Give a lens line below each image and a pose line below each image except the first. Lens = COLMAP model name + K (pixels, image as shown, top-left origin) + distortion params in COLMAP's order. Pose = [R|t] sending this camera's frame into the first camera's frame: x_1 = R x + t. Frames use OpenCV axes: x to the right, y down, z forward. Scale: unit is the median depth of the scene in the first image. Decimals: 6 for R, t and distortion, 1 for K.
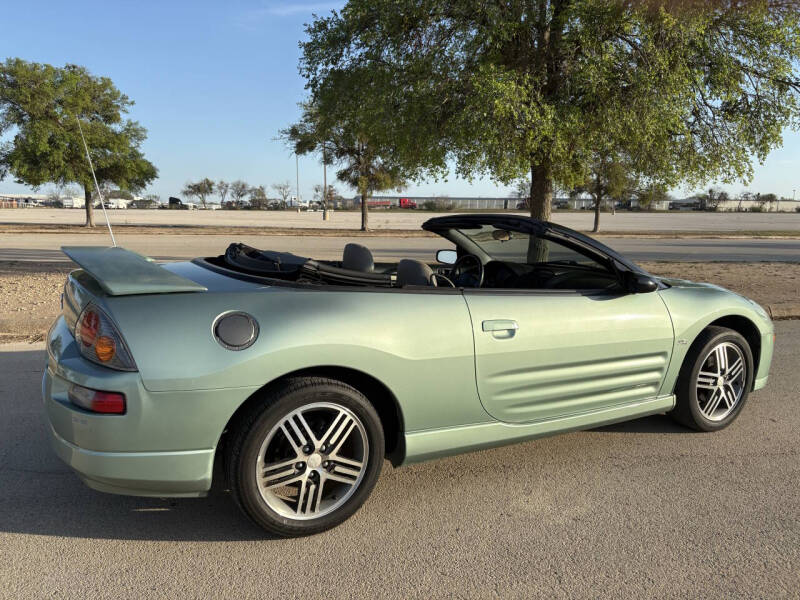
lens RADIAL K [[632.8, 0, 400.0], [0, 632.8, 300.0], [0, 0, 1]] dist [0.033465, -0.047390]
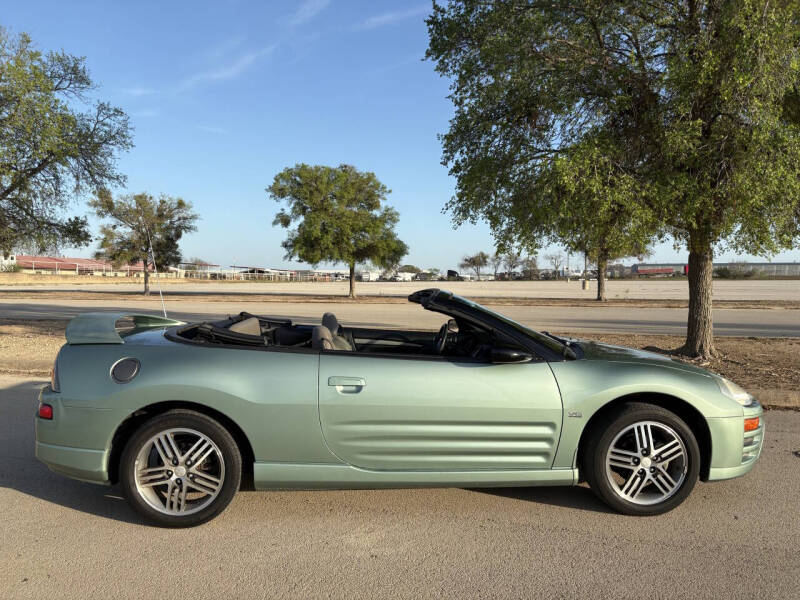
lens RADIAL K [[637.8, 0, 400.0], [0, 637.8, 300.0], [0, 0, 1]] dist [0.050815, -0.083518]
pose [[0.894953, 0.001155, -0.446158, 0.131016], [-0.049834, 0.993998, -0.097389, -0.000196], [0.443368, 0.109393, 0.889639, -0.008208]]
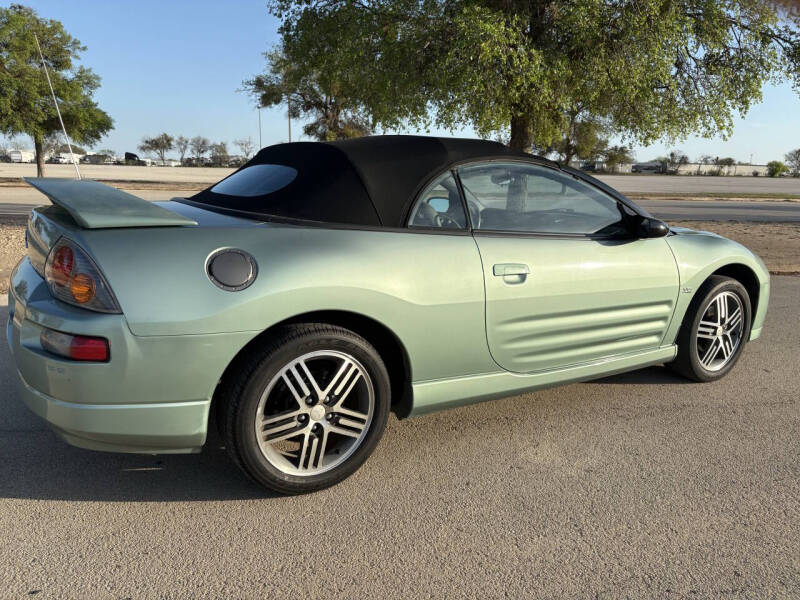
lens RADIAL K [[630.0, 0, 404.7], [0, 630.0, 302.2], [0, 0, 1]] dist [0.038564, -0.054143]
pose [[0.997911, -0.000677, 0.064596, -0.009832], [-0.003419, 0.997990, 0.063277, 0.004963], [-0.064509, -0.063366, 0.995903, 0.012794]]
